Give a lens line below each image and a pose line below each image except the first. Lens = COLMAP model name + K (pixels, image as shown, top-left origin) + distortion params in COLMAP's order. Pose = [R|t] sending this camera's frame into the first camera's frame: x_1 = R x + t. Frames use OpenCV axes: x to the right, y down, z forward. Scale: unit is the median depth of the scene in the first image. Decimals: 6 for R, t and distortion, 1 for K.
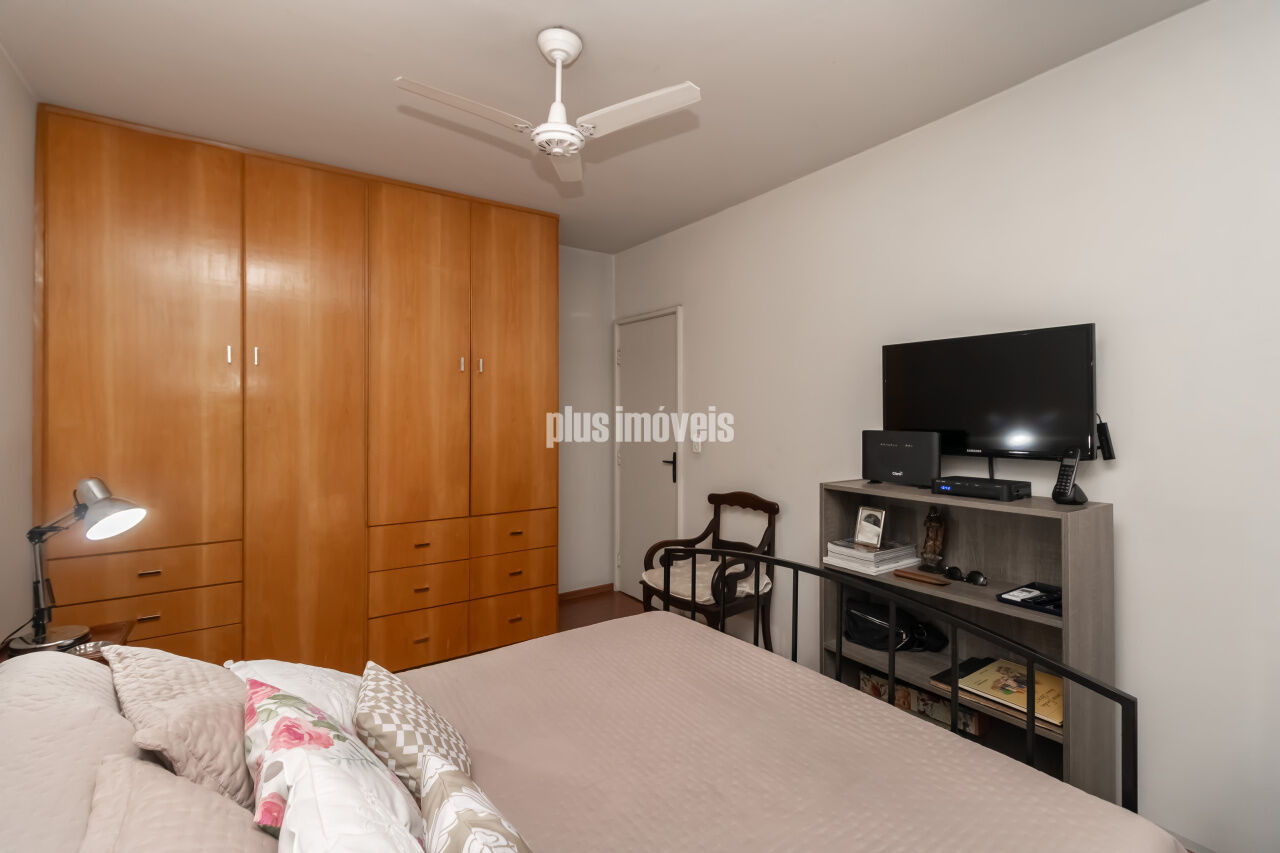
lens RADIAL K [[586.2, 0, 640.7], [0, 586.2, 408.5], [0, 0, 1]] dist [0.004169, 0.000392]
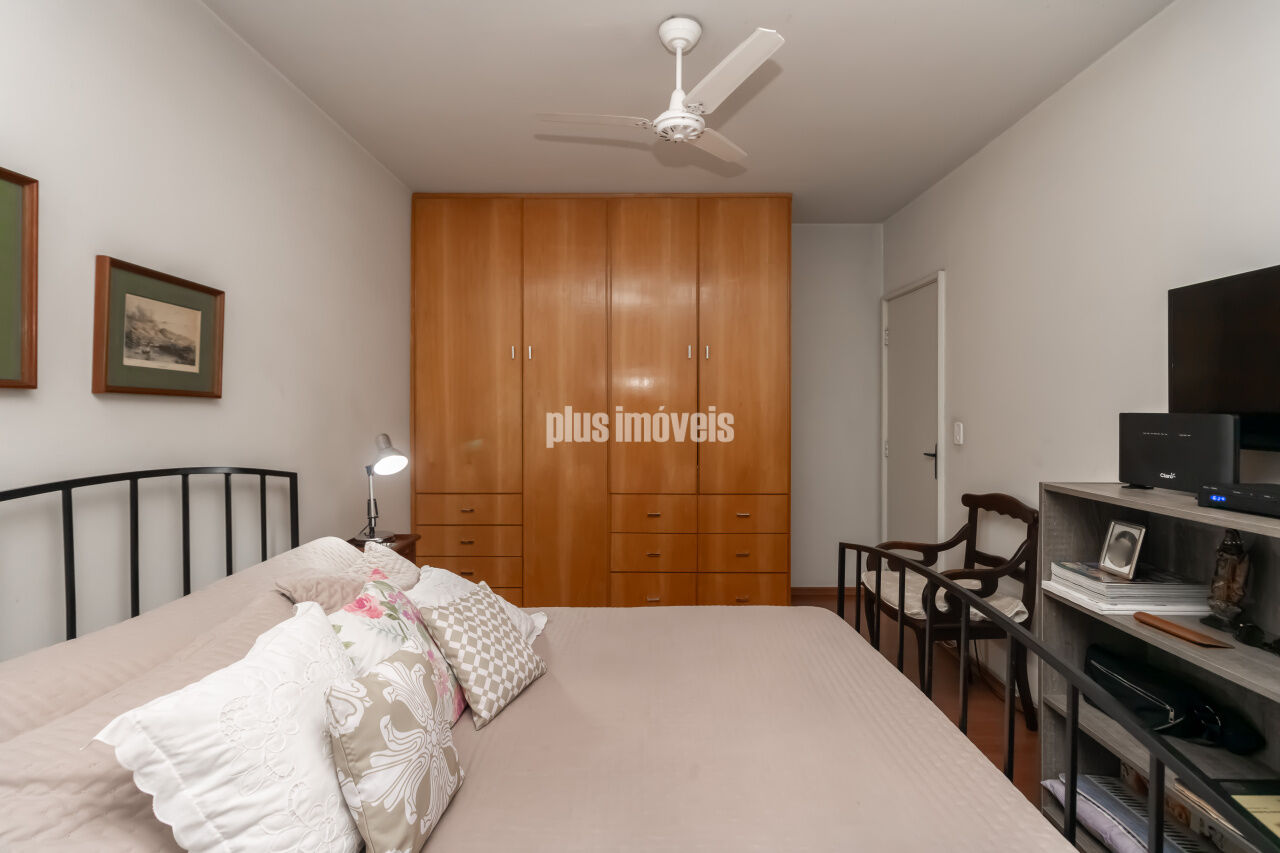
lens RADIAL K [[586.3, 0, 636.0], [0, 586.3, 407.7], [0, 0, 1]] dist [0.003155, 0.000436]
pose [[0.817349, 0.002551, -0.576137, 0.300456], [0.002257, 0.999968, 0.007630, 0.023590], [0.576138, -0.007536, 0.817318, 0.081890]]
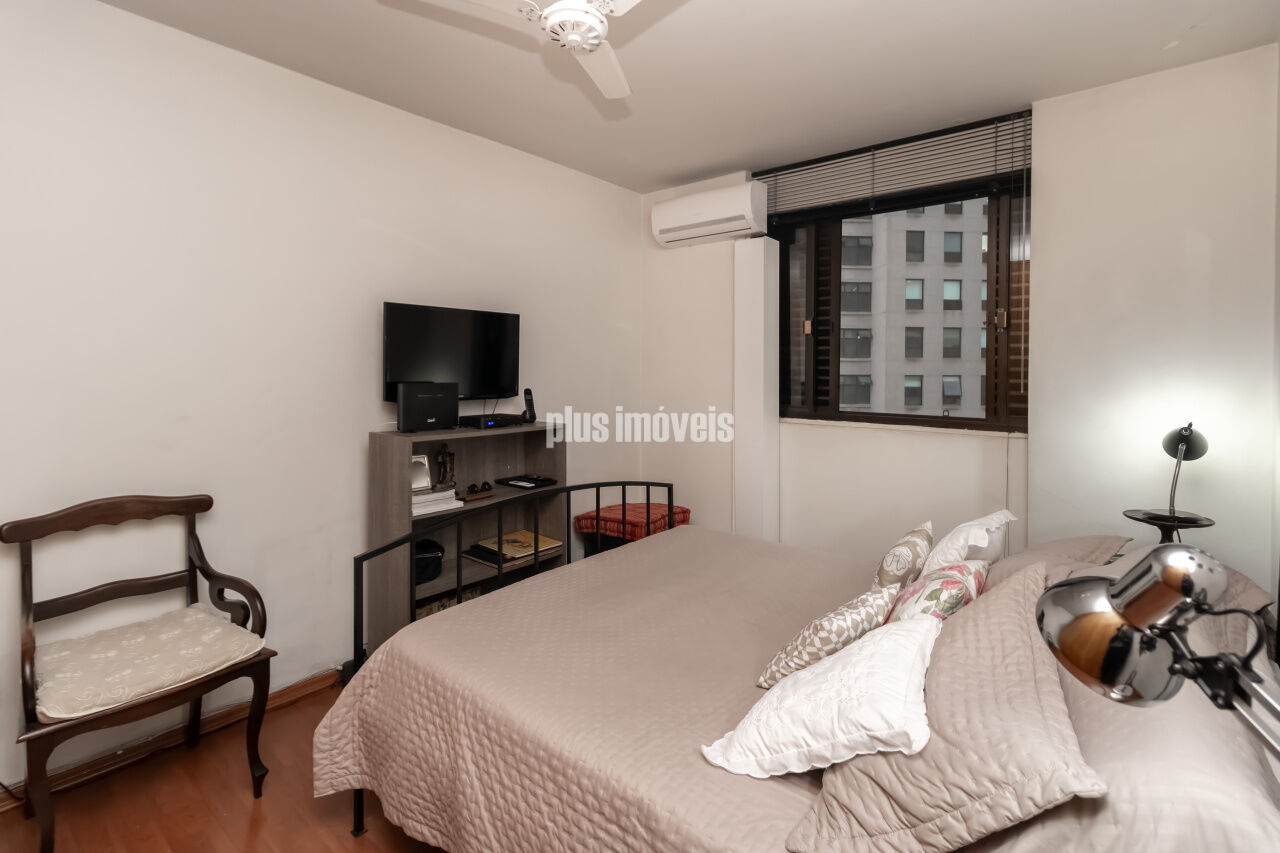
lens RADIAL K [[593.1, 0, 636.5], [0, 593.1, 385.9], [0, 0, 1]] dist [-0.000324, -0.000031]
pose [[-0.283912, -0.021280, 0.958614, -0.706087], [-0.010898, 0.999761, 0.018966, 0.017421], [-0.958789, -0.005063, -0.284076, 0.870046]]
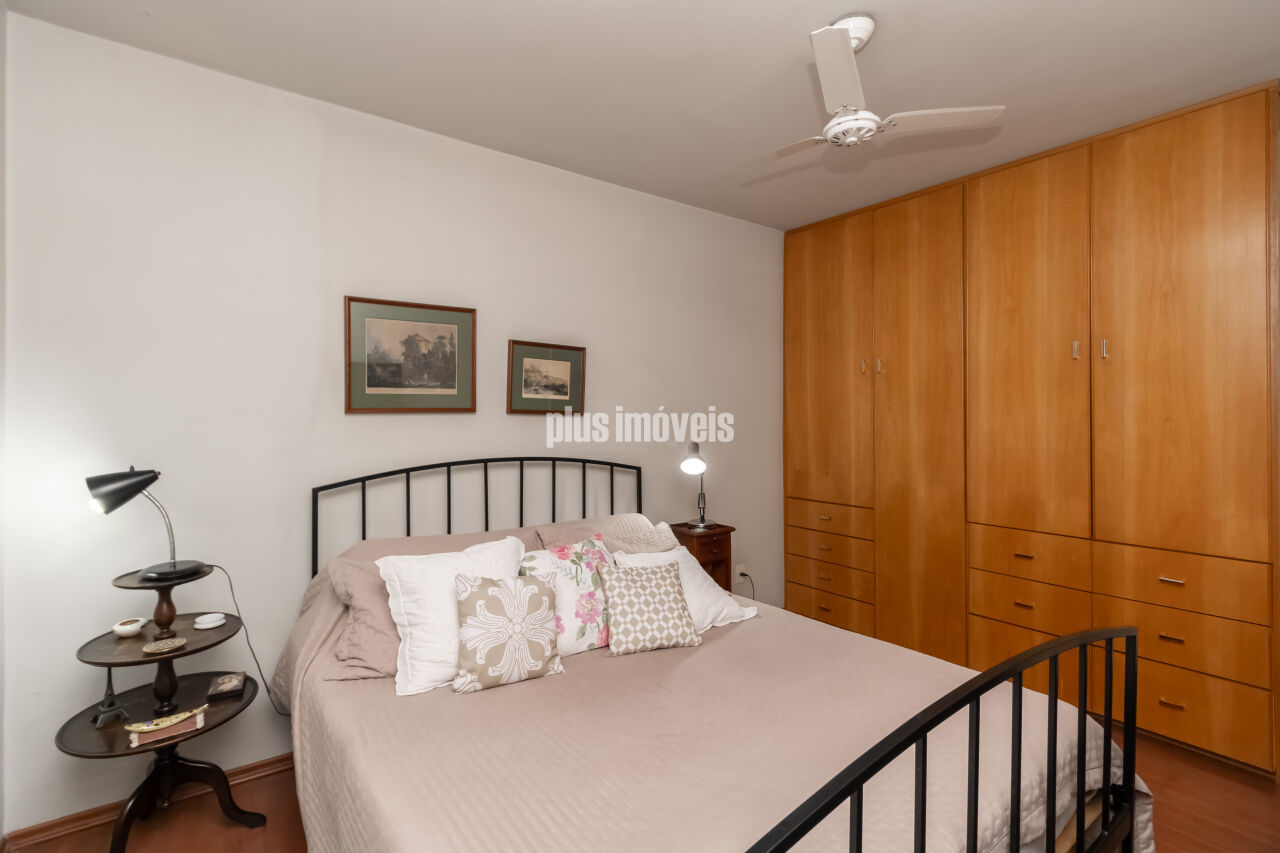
lens RADIAL K [[586.3, 0, 636.0], [0, 586.3, 407.7], [0, 0, 1]] dist [0.003155, 0.000436]
pose [[0.036874, -0.014770, -0.999211, 0.628696], [0.004594, 0.999883, -0.014611, 0.018536], [0.999309, -0.004051, 0.036938, 0.456328]]
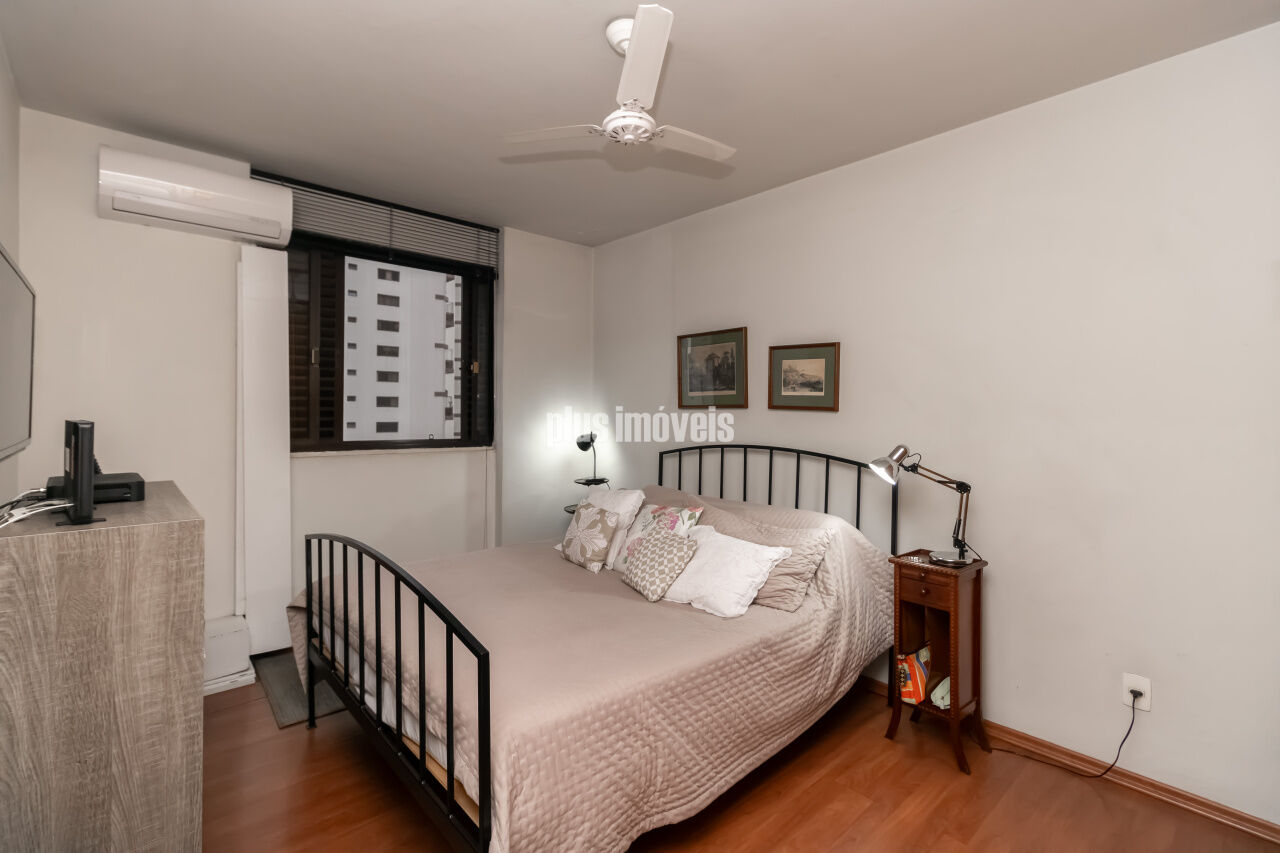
lens RADIAL K [[586.2, 0, 640.7], [0, 586.2, 408.5], [0, 0, 1]] dist [0.004169, 0.000392]
pose [[-0.990228, -0.009558, -0.139132, -0.019384], [-0.008497, 0.999930, -0.008217, 0.024257], [0.139201, -0.006954, -0.990240, 1.515830]]
